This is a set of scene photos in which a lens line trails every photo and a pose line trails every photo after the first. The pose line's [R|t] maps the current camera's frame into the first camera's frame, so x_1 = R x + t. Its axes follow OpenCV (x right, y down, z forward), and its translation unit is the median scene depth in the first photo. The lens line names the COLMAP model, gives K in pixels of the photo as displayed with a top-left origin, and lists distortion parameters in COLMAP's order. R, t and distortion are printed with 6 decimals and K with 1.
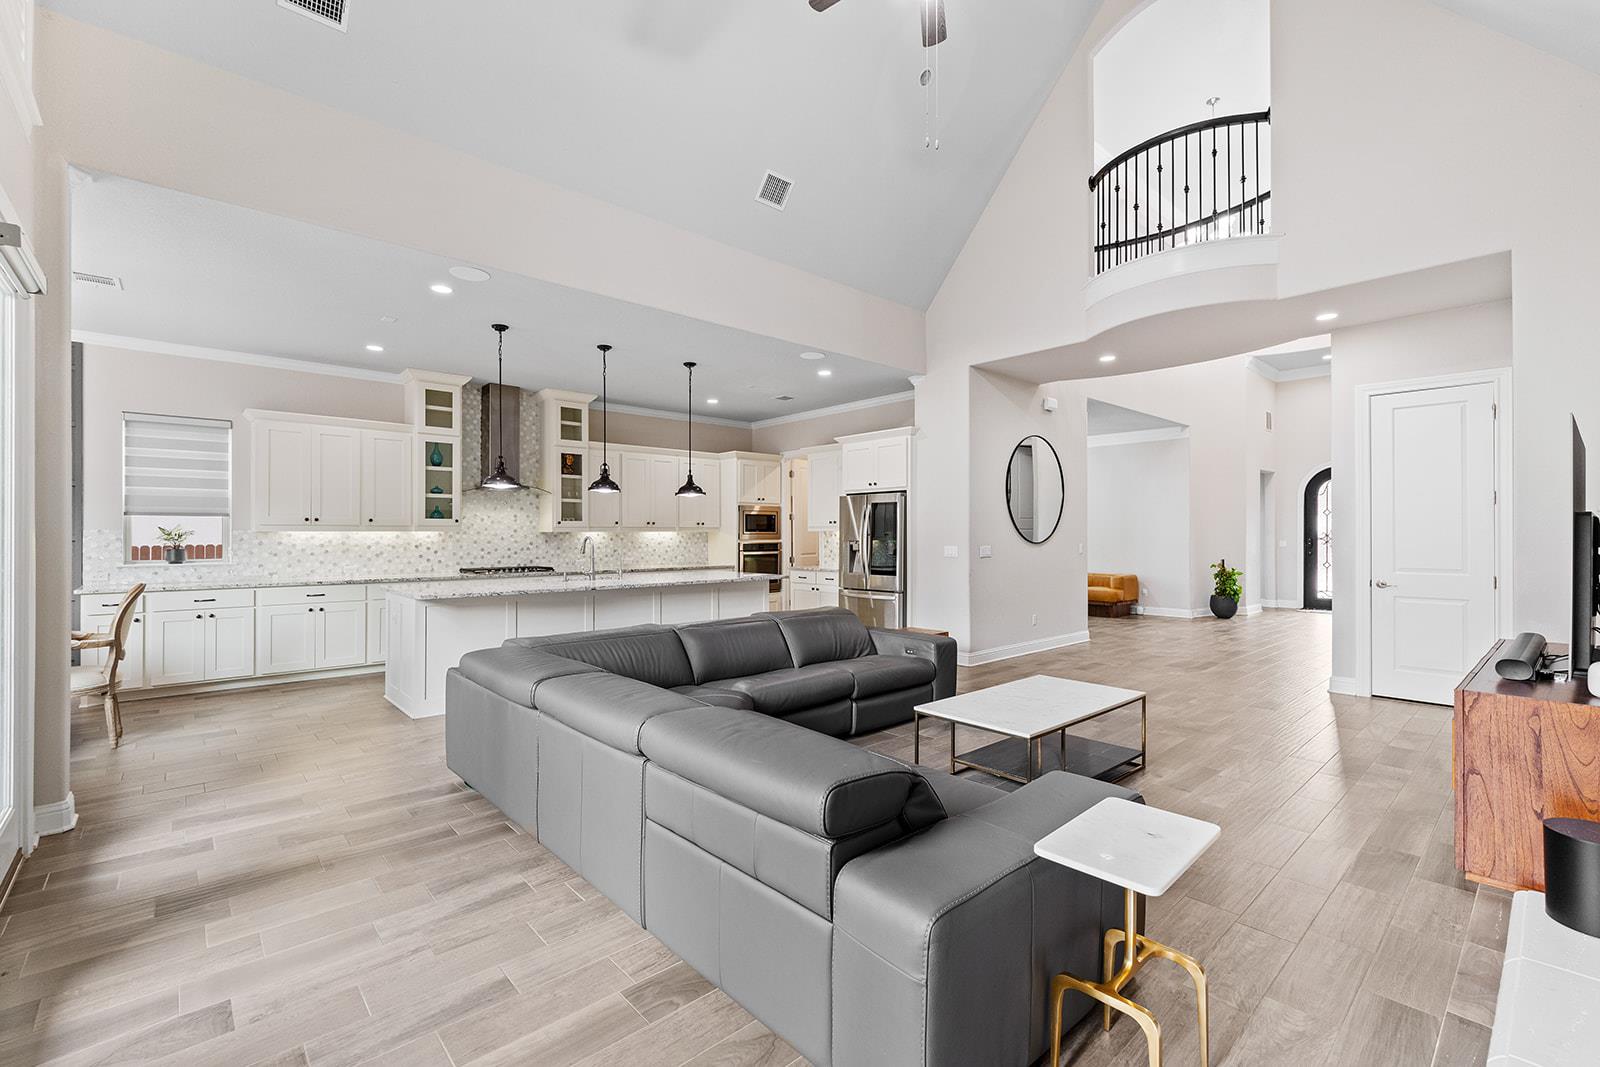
lens RADIAL K [[685.2, 0, 793.4], [0, 685.2, 532.0], [0, 0, 1]] dist [0.002118, -0.000732]
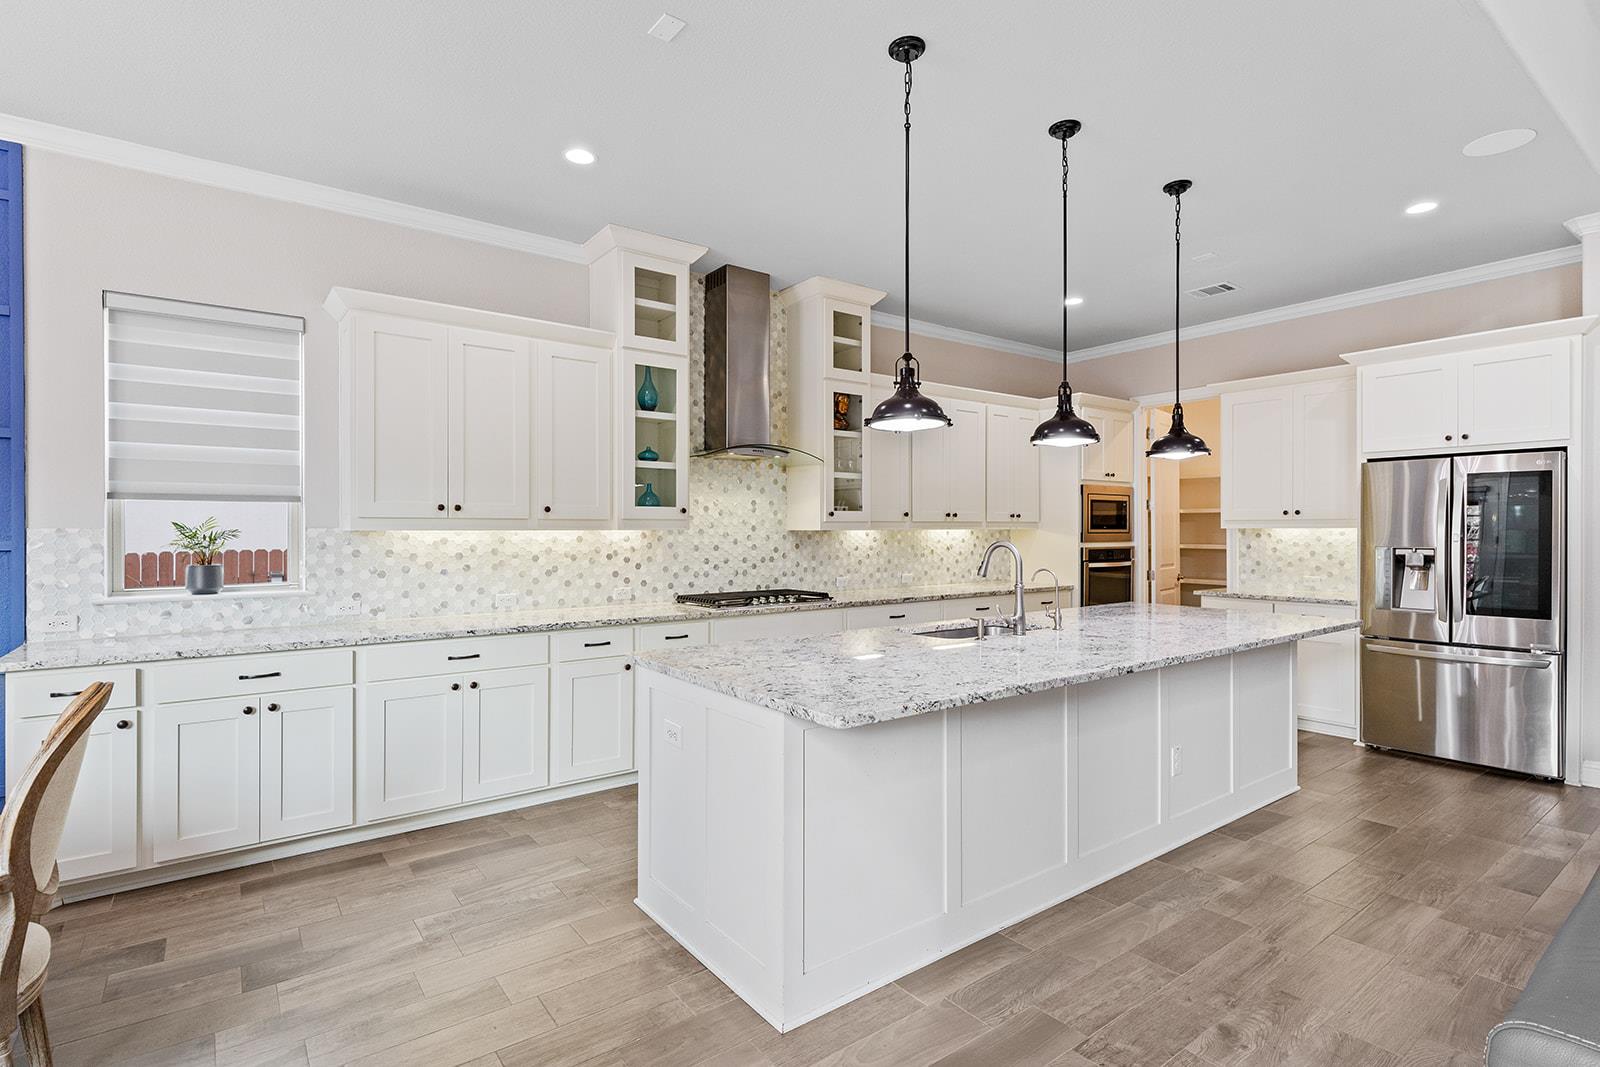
lens RADIAL K [[777.8, 0, 795.0], [0, 777.8, 529.4], [0, 0, 1]] dist [0.011680, -0.002030]
pose [[0.995216, 0.000963, -0.097698, -0.354096], [-0.000540, 0.999990, 0.004358, -0.004018], [0.097702, -0.004284, 0.995207, 0.403718]]
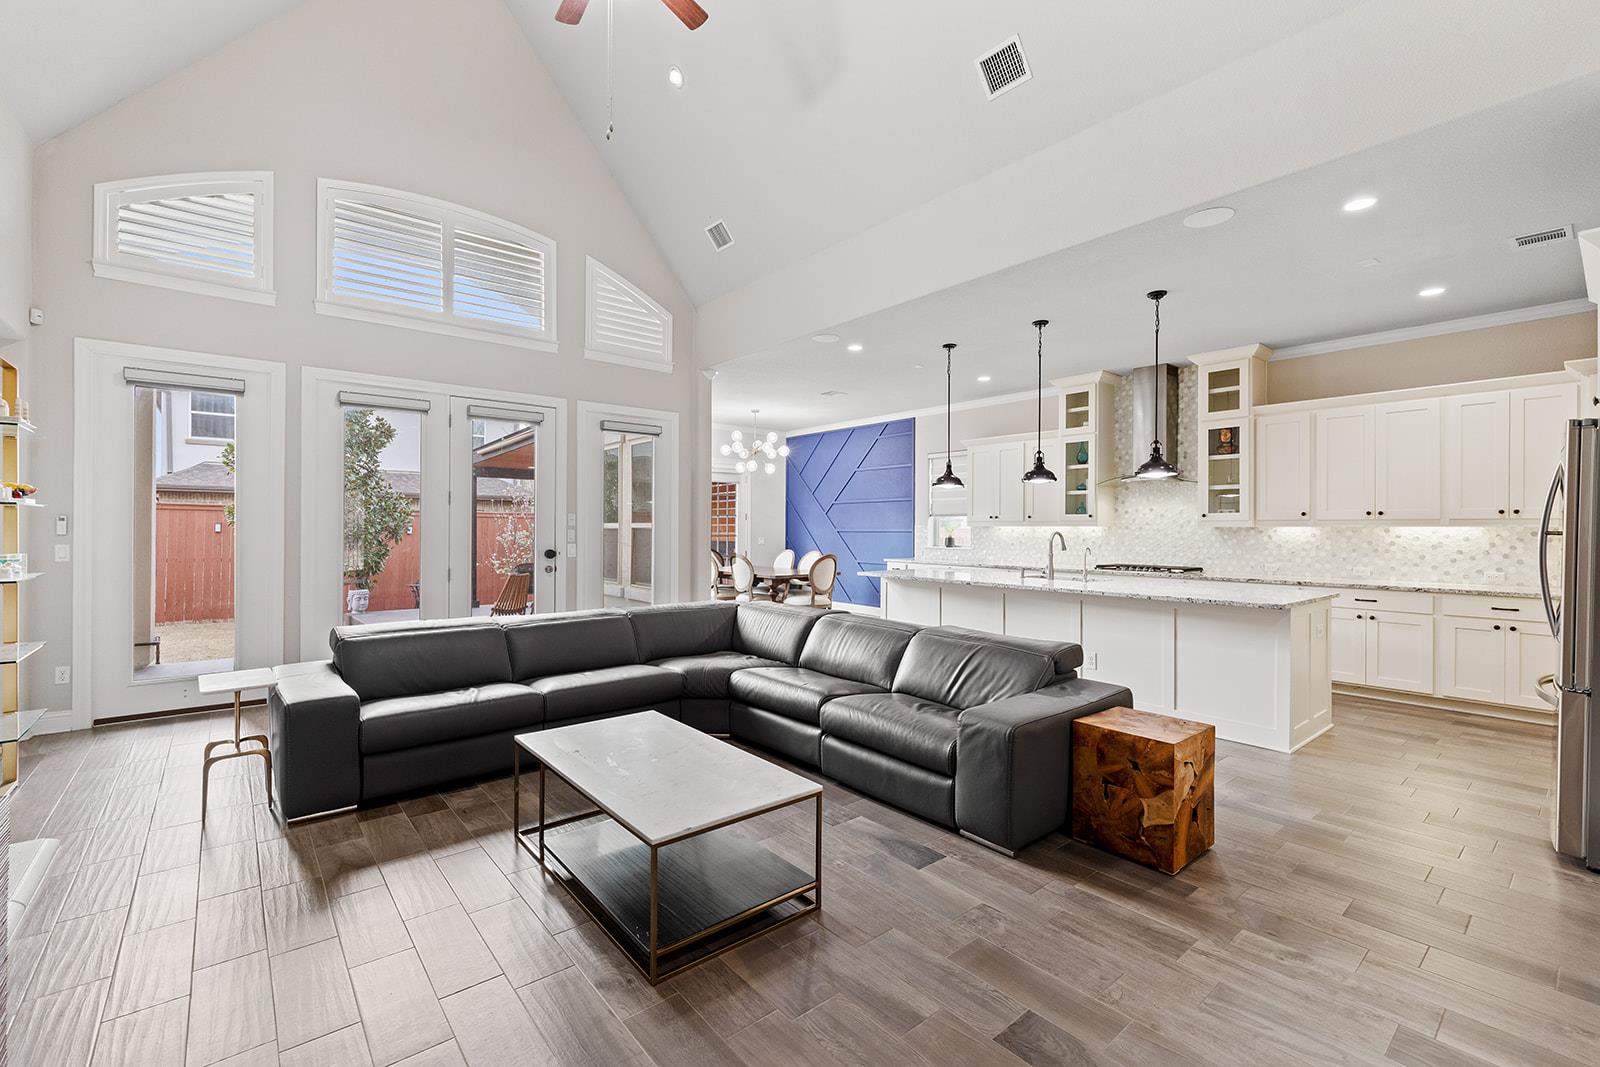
lens RADIAL K [[687.4, 0, 797.0], [0, 687.4, 530.5], [0, 0, 1]] dist [-0.005415, 0.001102]
pose [[-0.044718, 0.006033, -0.998981, 0.571604], [-0.001432, 0.999980, 0.006103, -0.000019], [0.998999, 0.001704, -0.044709, 0.633074]]
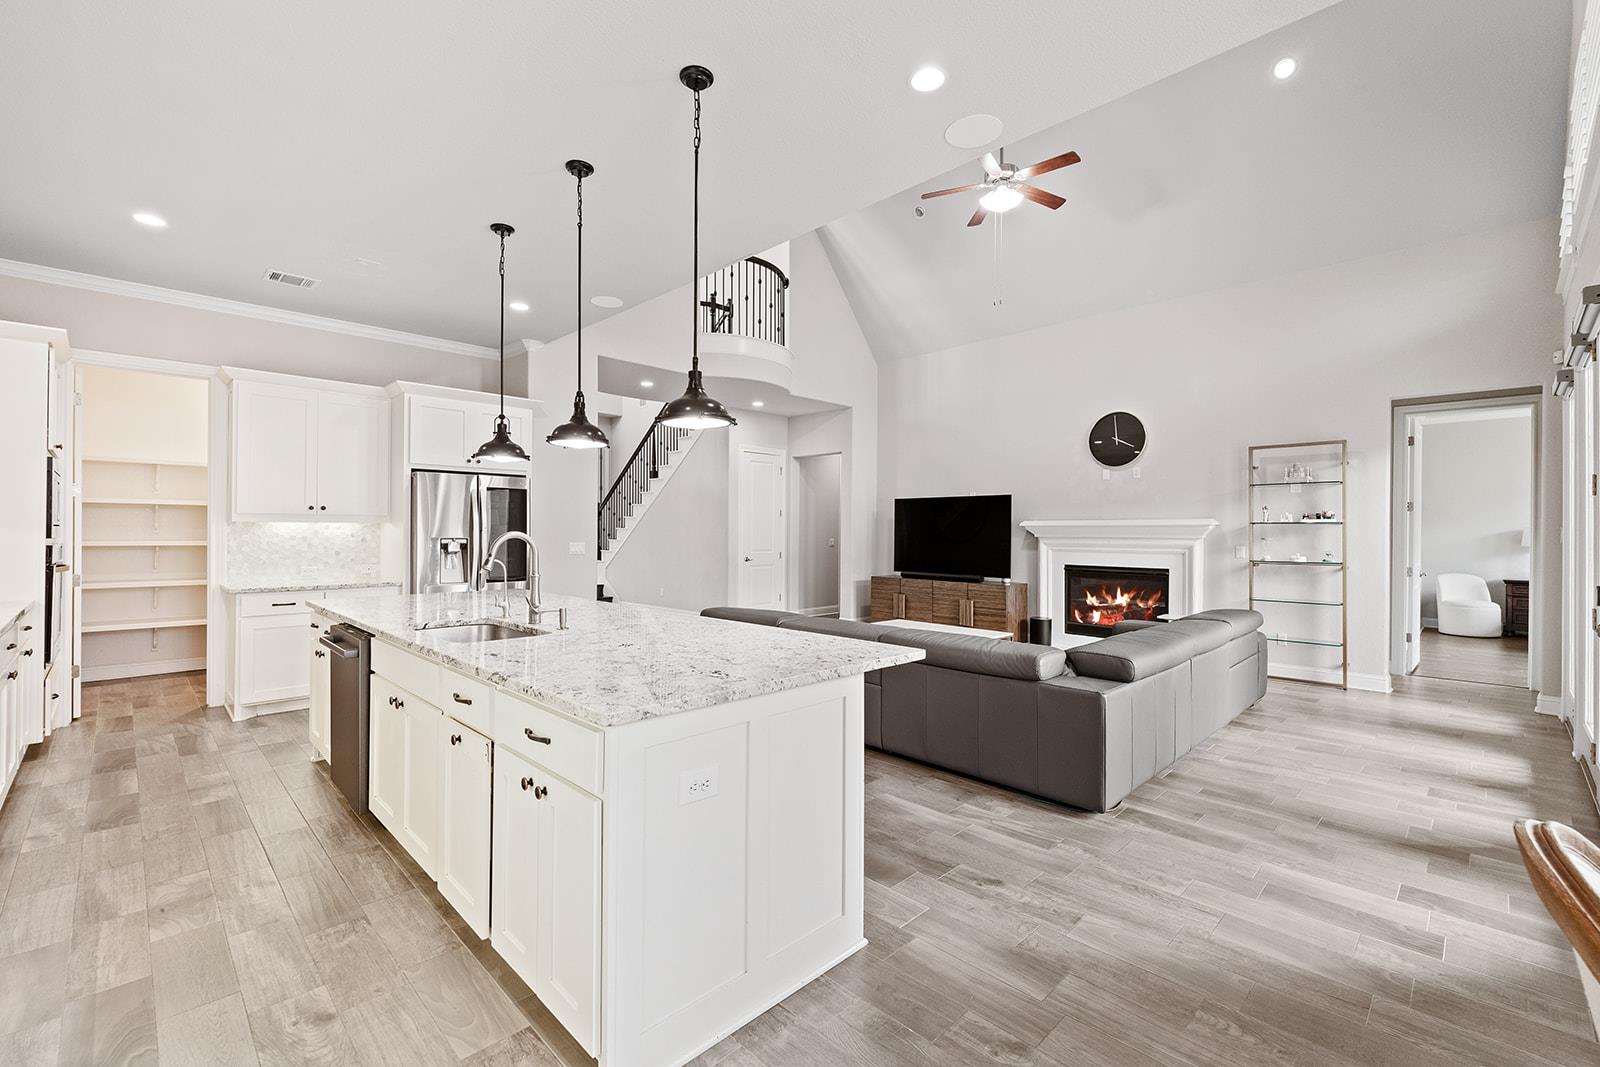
lens RADIAL K [[687.4, 0, 785.0], [0, 687.4, 535.2], [0, 0, 1]] dist [-0.005415, 0.001102]
pose [[-0.032664, -0.001610, 0.999465, -0.718827], [-0.009192, 0.999957, 0.001311, 0.006856], [-0.999424, -0.009144, -0.032678, 0.772734]]
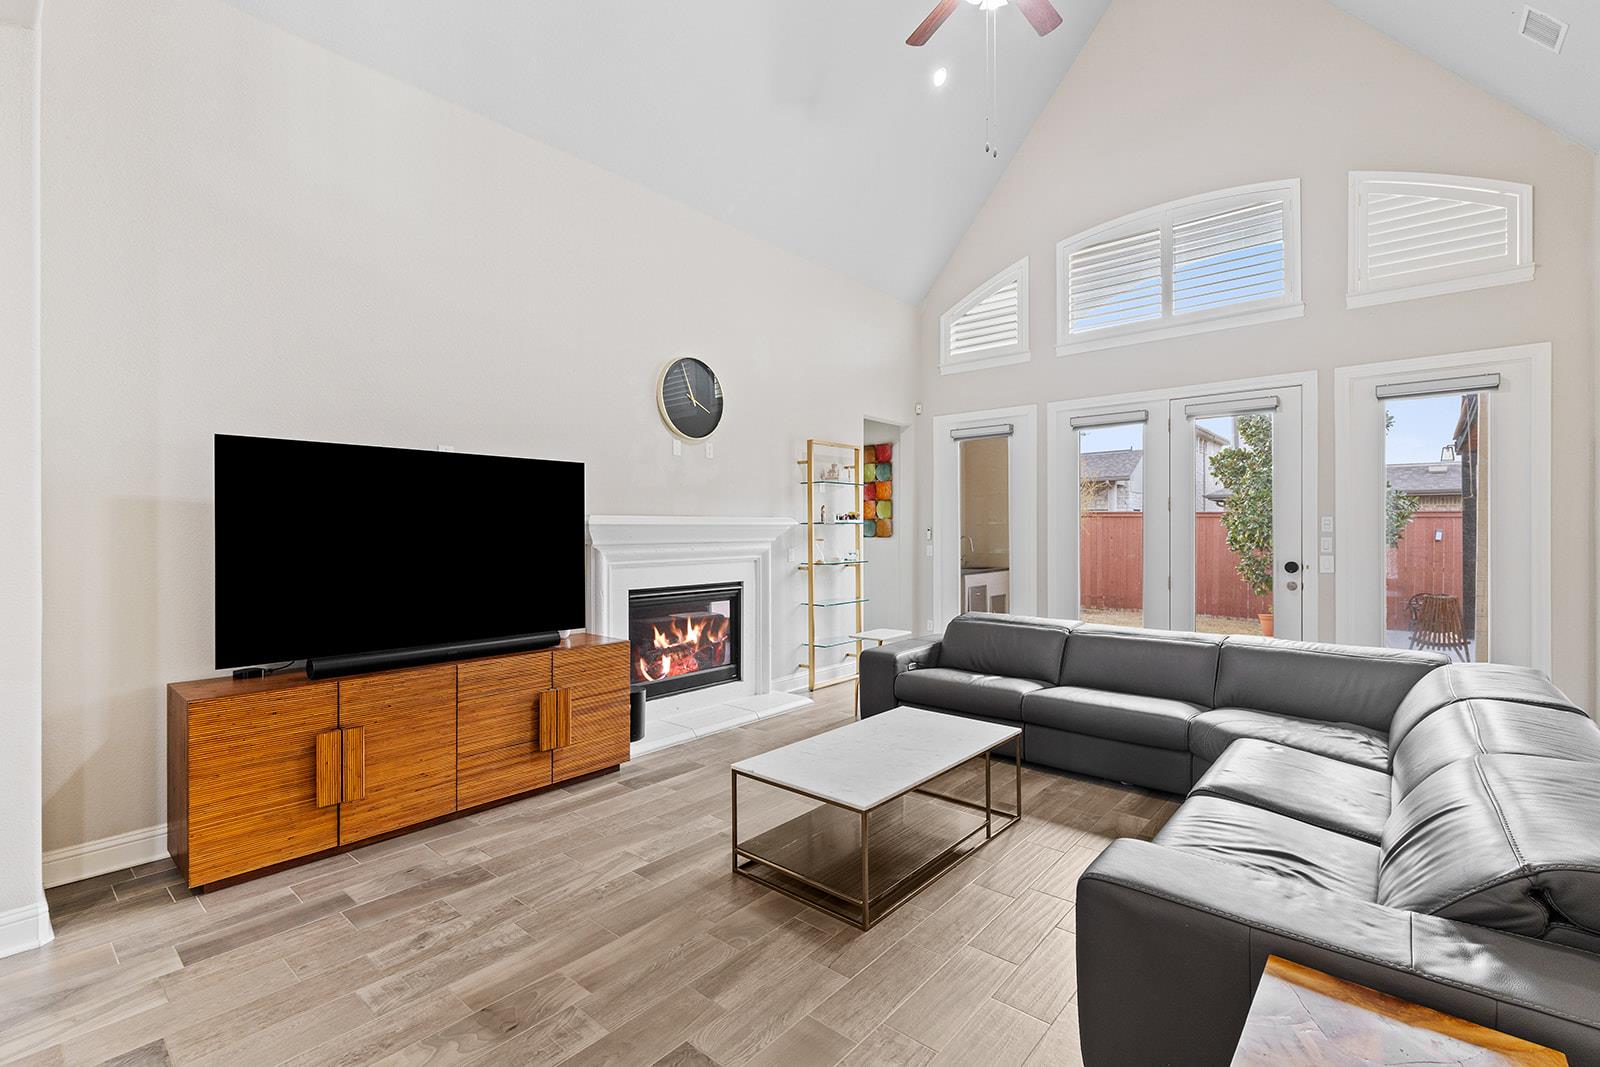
lens RADIAL K [[728.5, 0, 795.9], [0, 728.5, 530.7], [0, 0, 1]] dist [0.019629, -0.000758]
pose [[-0.993808, 0.004914, -0.111004, 0.293777], [0.005159, 0.999985, -0.001921, -0.003326], [0.110993, -0.002482, -0.993818, 0.991412]]
